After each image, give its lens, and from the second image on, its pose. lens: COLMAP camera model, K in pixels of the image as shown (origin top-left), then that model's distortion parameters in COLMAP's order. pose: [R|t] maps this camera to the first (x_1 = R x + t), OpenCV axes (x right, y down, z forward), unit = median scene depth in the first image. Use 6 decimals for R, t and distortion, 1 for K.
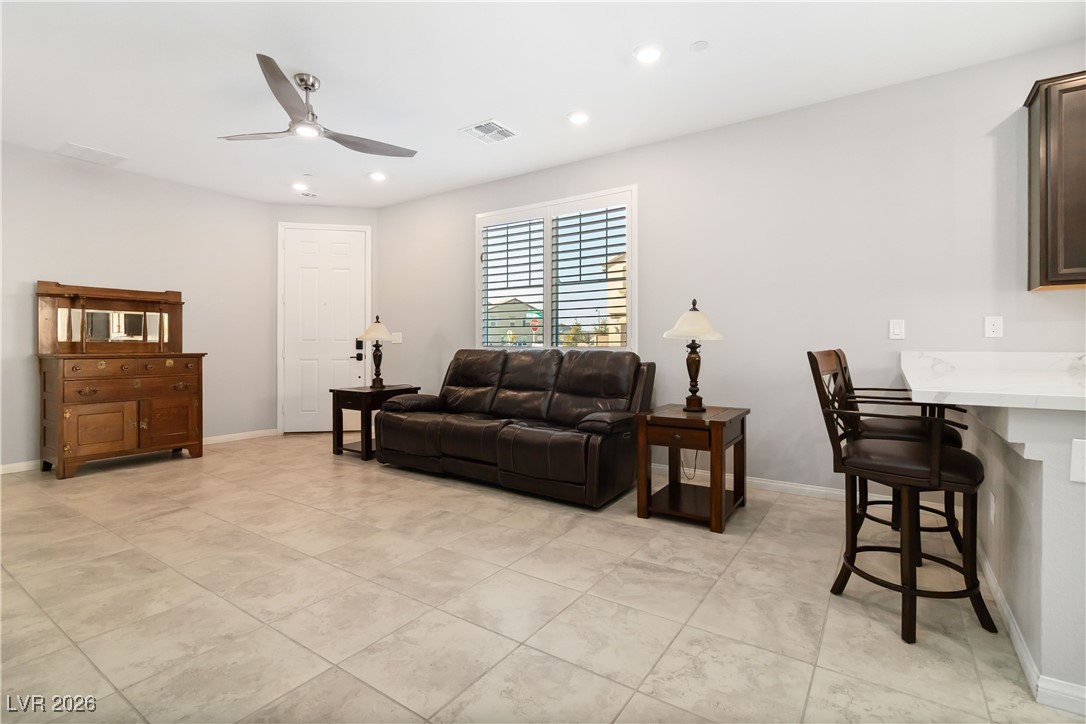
lens RADIAL K [[507.5, 0, 551.6], [0, 507.5, 344.0], [0, 0, 1]] dist [0.001130, -0.000172]
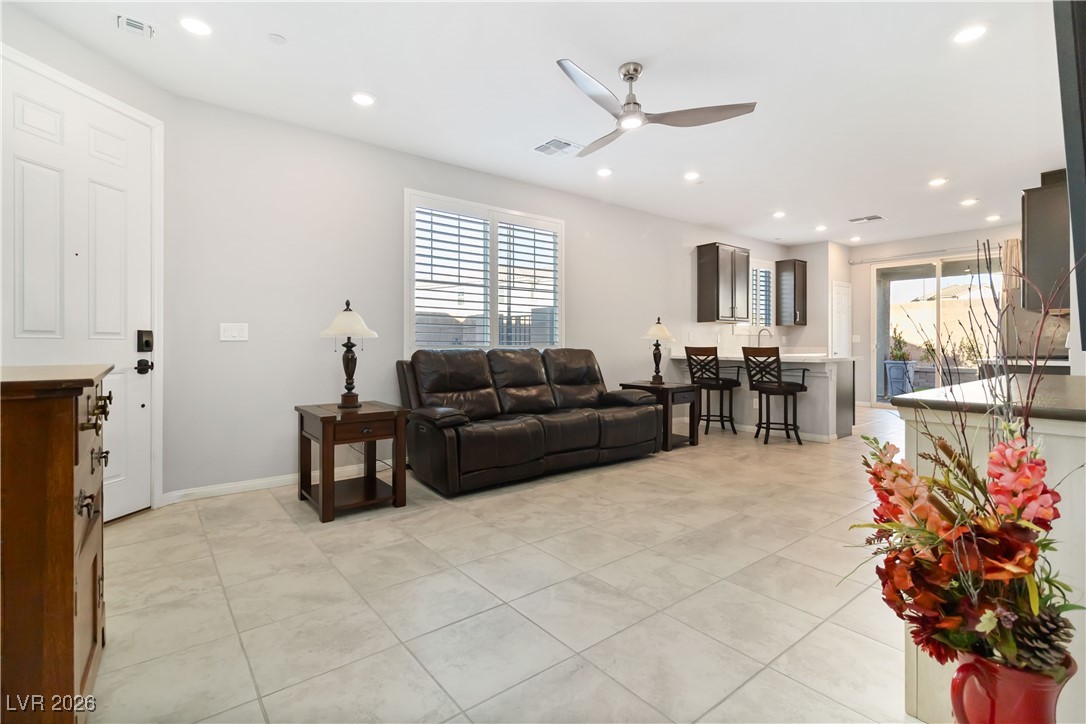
lens RADIAL K [[507.5, 0, 551.6], [0, 507.5, 344.0], [0, 0, 1]] dist [0.001130, -0.000172]
pose [[0.292129, -0.002338, 0.956376, -1.424947], [-0.006075, 0.999972, 0.004301, -0.004305], [-0.956360, -0.007066, 0.292107, 0.847361]]
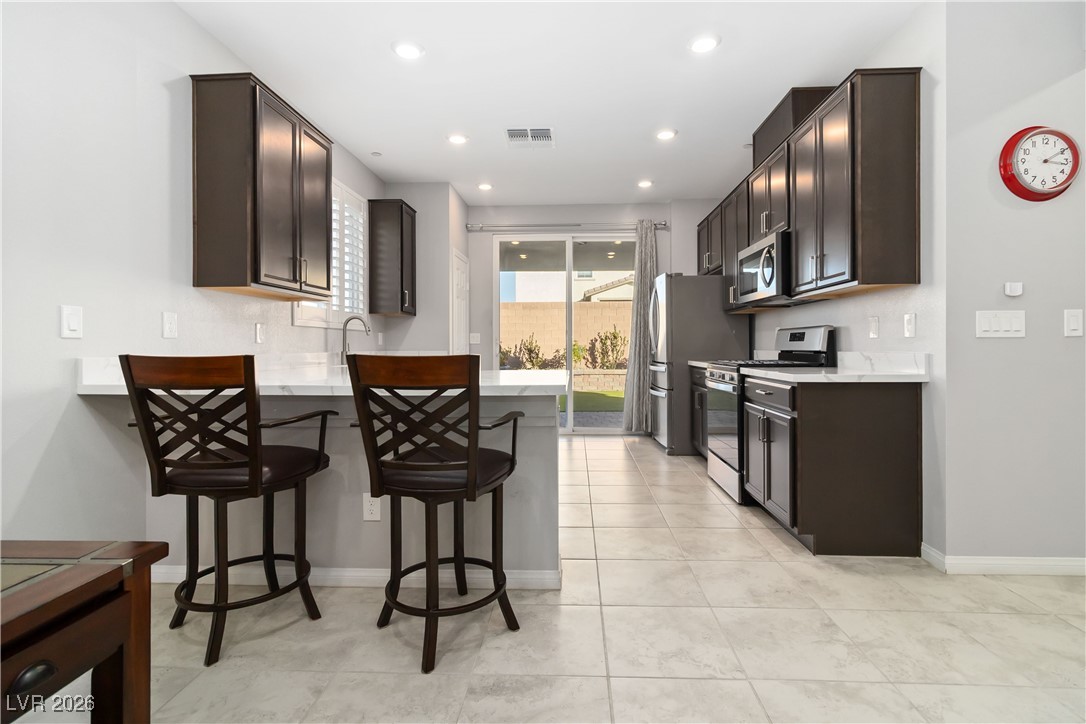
lens RADIAL K [[502.5, 0, 554.9], [0, 502.5, 344.3], [0, 0, 1]] dist [0.001218, 0.000115]
pose [[-0.527684, 0.005220, 0.849425, -0.126426], [-0.000601, 0.999979, -0.006519, 0.002085], [-0.849441, -0.003951, -0.527669, 0.820667]]
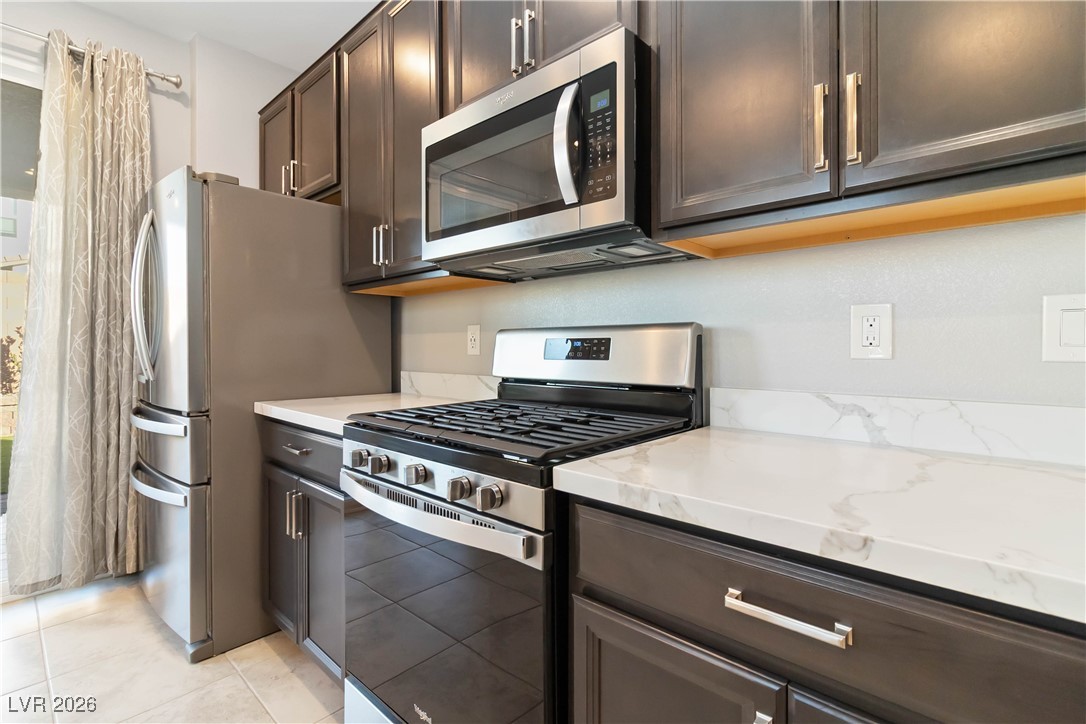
lens RADIAL K [[507.5, 0, 551.6], [0, 507.5, 344.0], [0, 0, 1]] dist [0.001130, -0.000172]
pose [[-0.989992, 0.004315, 0.141056, 0.490975], [0.003296, 0.999967, -0.007458, -0.022668], [-0.141083, -0.006918, -0.989974, 0.250318]]
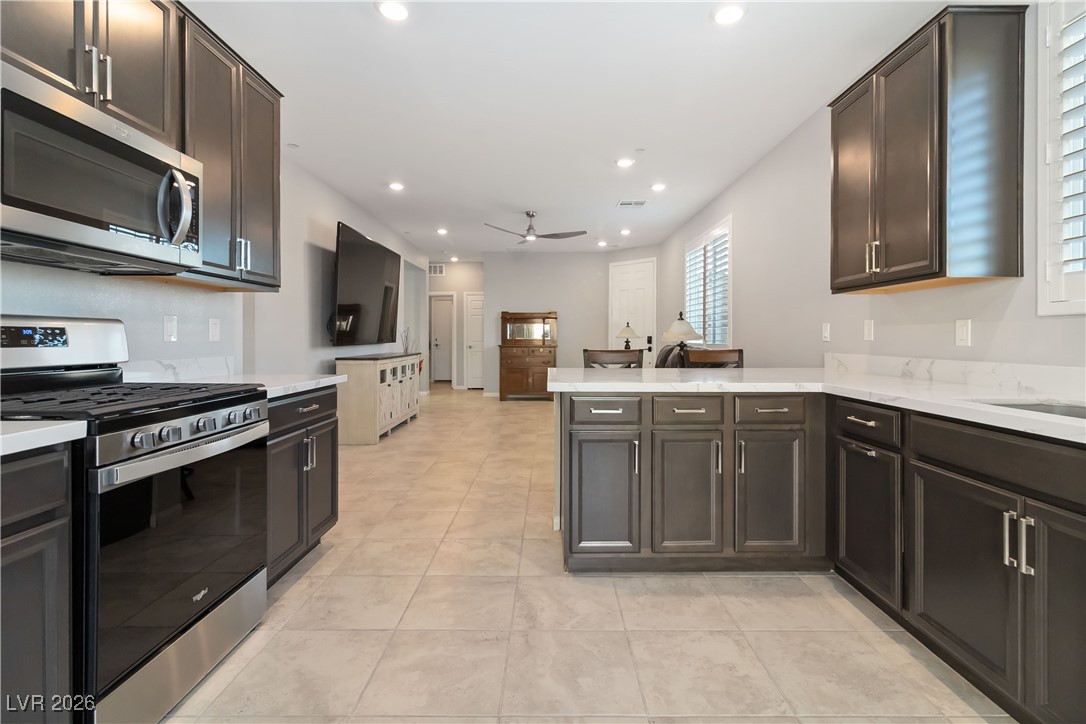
lens RADIAL K [[502.5, 0, 554.9], [0, 502.5, 344.3], [0, 0, 1]] dist [0.001218, 0.000115]
pose [[0.570882, 0.011891, -0.820946, 1.222324], [0.001404, 0.999880, 0.015460, -0.020942], [0.821031, -0.009978, 0.570796, -0.078629]]
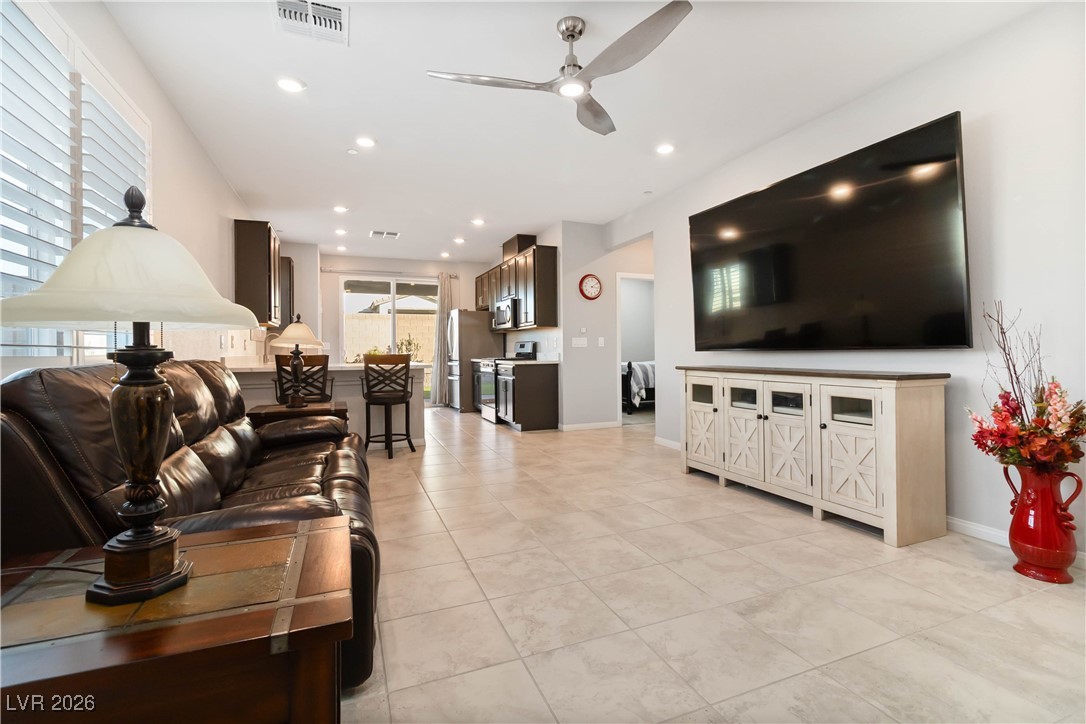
lens RADIAL K [[507.5, 0, 551.6], [0, 507.5, 344.0], [0, 0, 1]] dist [0.001130, -0.000172]
pose [[-0.833263, 0.013738, 0.552706, -0.887749], [0.006865, 0.999871, -0.014502, 0.004695], [-0.552834, -0.008290, -0.833250, 1.675460]]
